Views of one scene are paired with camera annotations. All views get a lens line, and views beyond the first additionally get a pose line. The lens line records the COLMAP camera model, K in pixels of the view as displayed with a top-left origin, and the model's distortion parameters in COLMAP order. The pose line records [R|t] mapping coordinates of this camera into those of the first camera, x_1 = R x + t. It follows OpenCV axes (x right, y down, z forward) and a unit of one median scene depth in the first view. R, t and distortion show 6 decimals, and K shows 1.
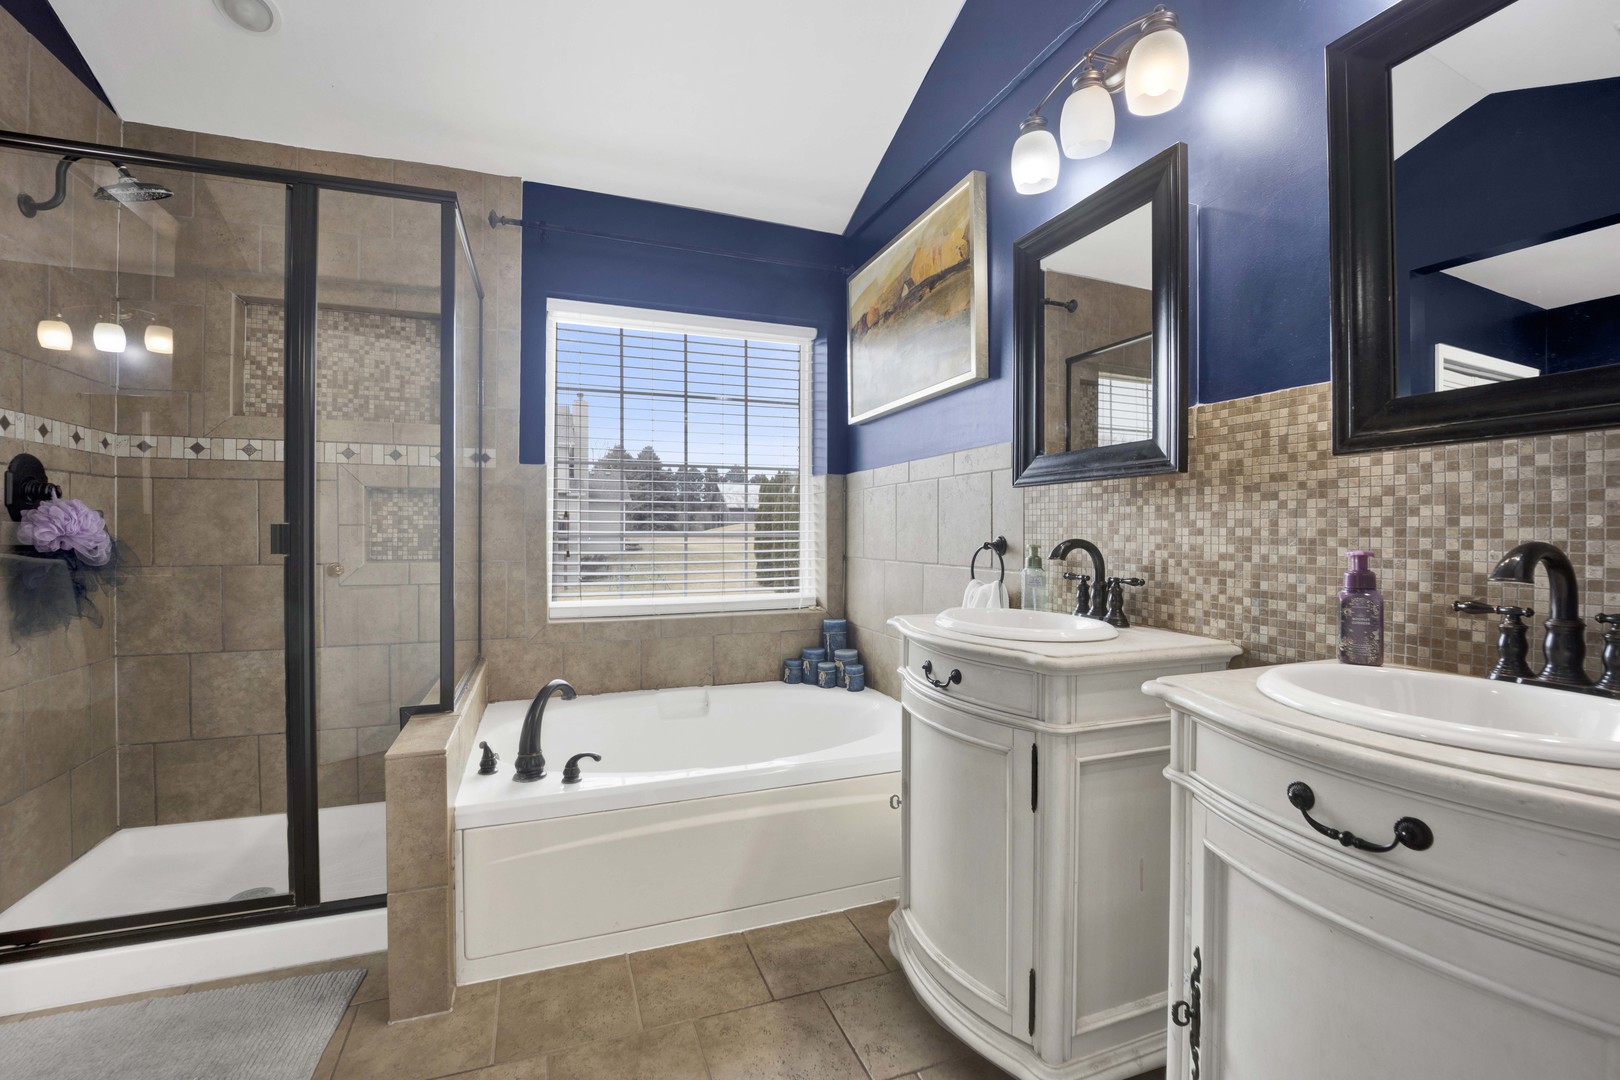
lens RADIAL K [[675.9, 0, 802.8], [0, 675.9, 535.9], [0, 0, 1]] dist [-0.022265, 0.000021]
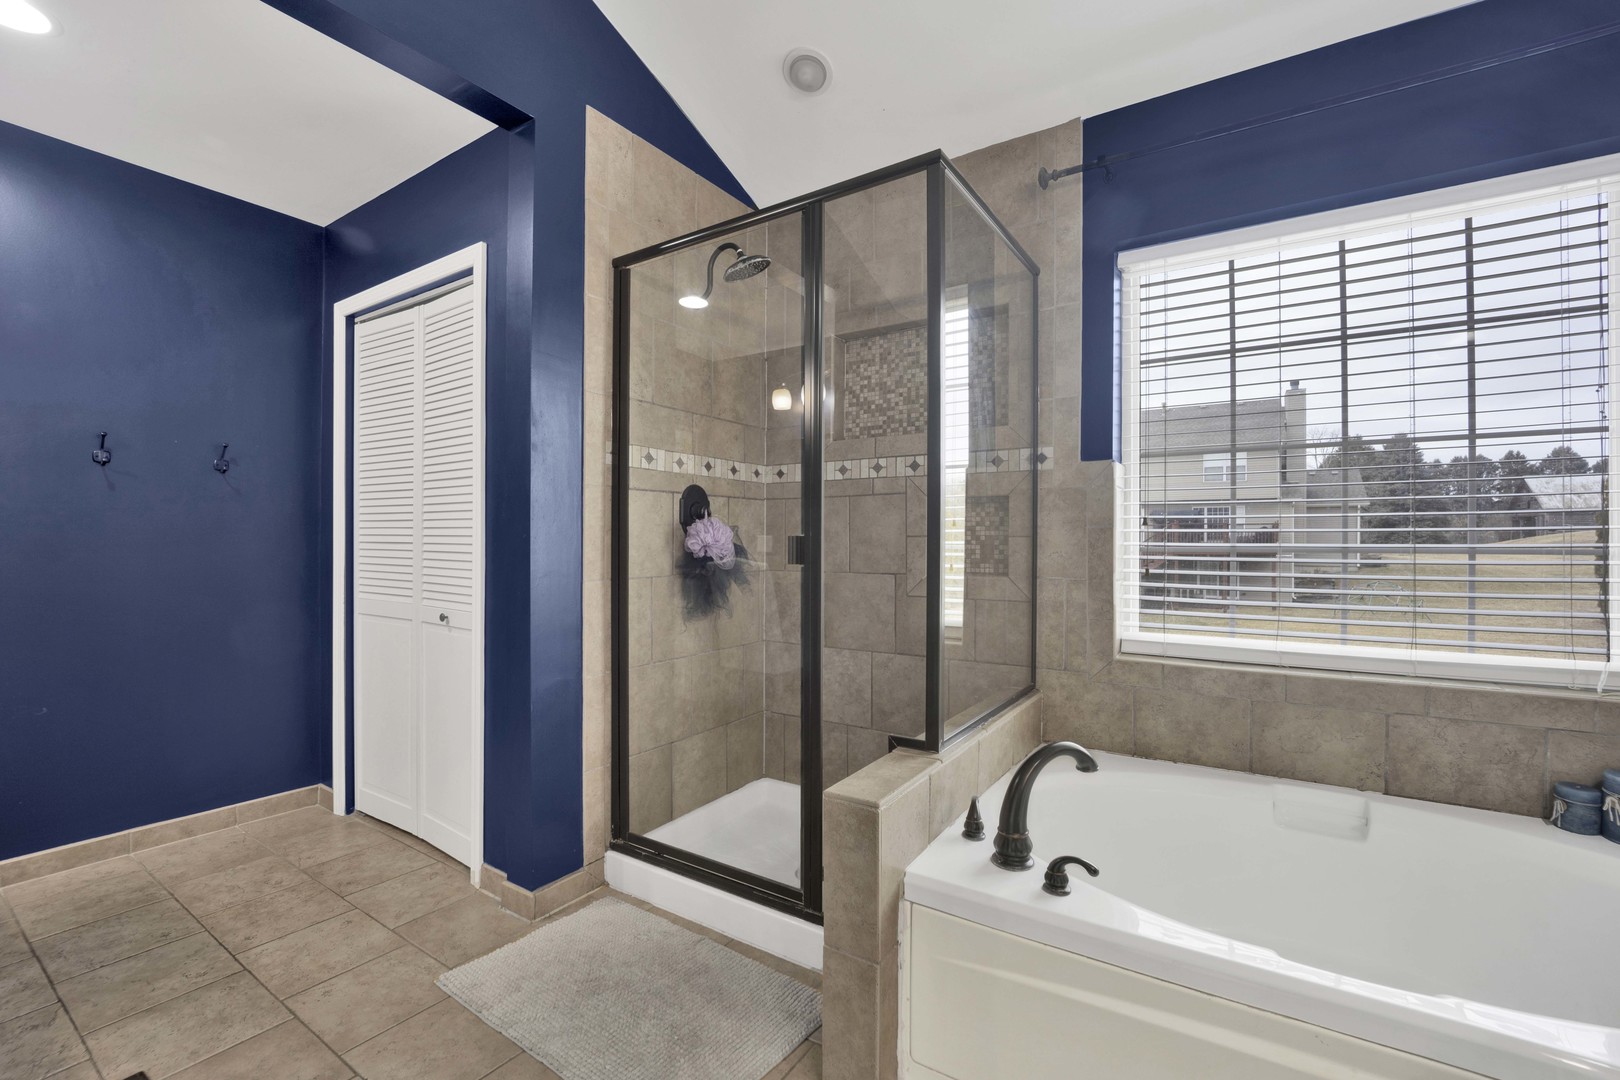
lens RADIAL K [[675.9, 0, 818.8], [0, 675.9, 542.6], [0, 0, 1]] dist [-0.022265, 0.000021]
pose [[0.586462, 0.002433, -0.809973, 0.061978], [-0.007530, 0.999969, -0.002448, -0.003024], [0.809942, 0.007535, 0.586462, 0.261547]]
